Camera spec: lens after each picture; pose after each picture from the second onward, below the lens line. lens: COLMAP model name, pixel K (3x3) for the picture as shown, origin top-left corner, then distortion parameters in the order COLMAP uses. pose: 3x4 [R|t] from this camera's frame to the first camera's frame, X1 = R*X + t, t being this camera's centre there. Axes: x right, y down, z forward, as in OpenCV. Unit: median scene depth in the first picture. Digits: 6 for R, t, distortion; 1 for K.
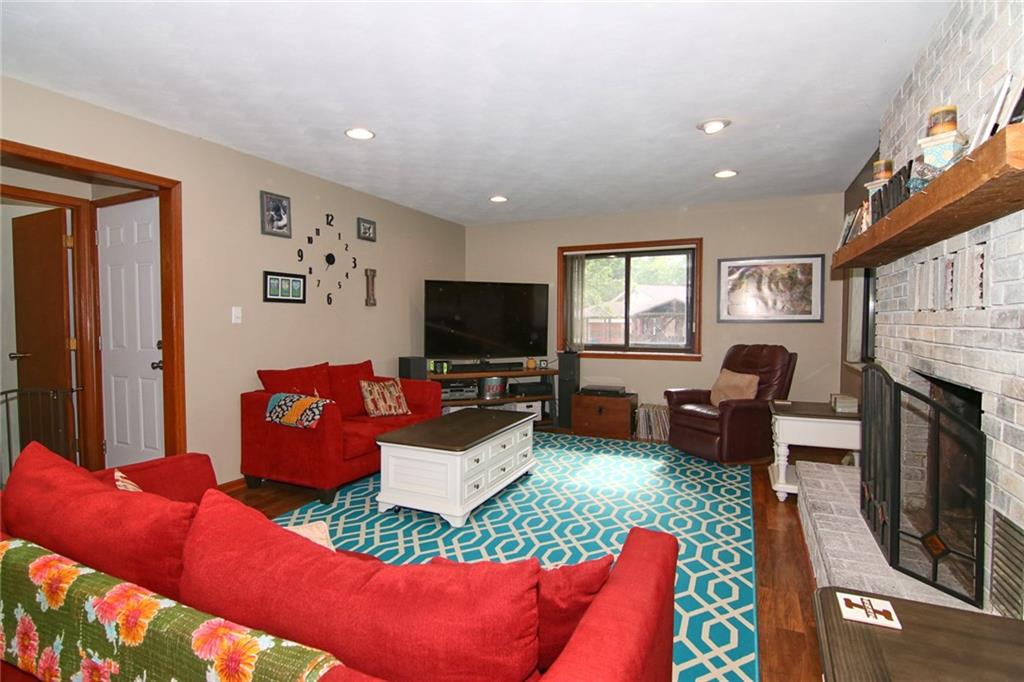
lens RADIAL K [[519.3, 0, 513.2], [0, 519.3, 334.8], [0, 0, 1]] dist [-0.009592, -0.004100]
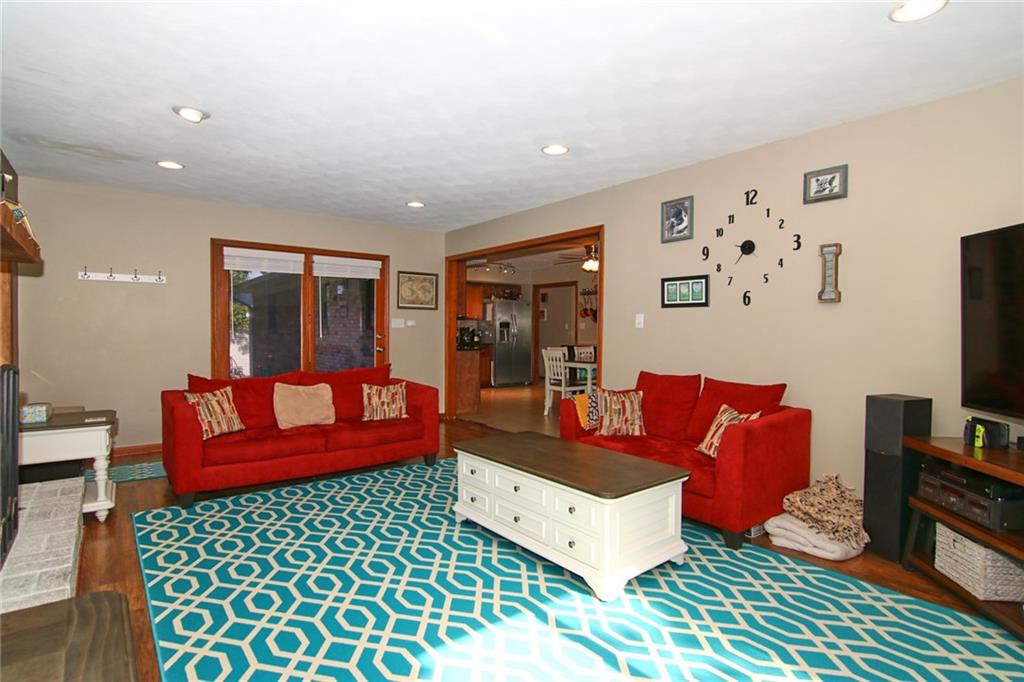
lens RADIAL K [[519.3, 0, 513.0], [0, 519.3, 342.6], [0, 0, 1]] dist [-0.009592, -0.004100]
pose [[-0.450284, 0.010728, -0.892821, 0.558923], [-0.038383, 0.998771, 0.031359, -0.014316], [0.892060, 0.048390, -0.449318, 1.139706]]
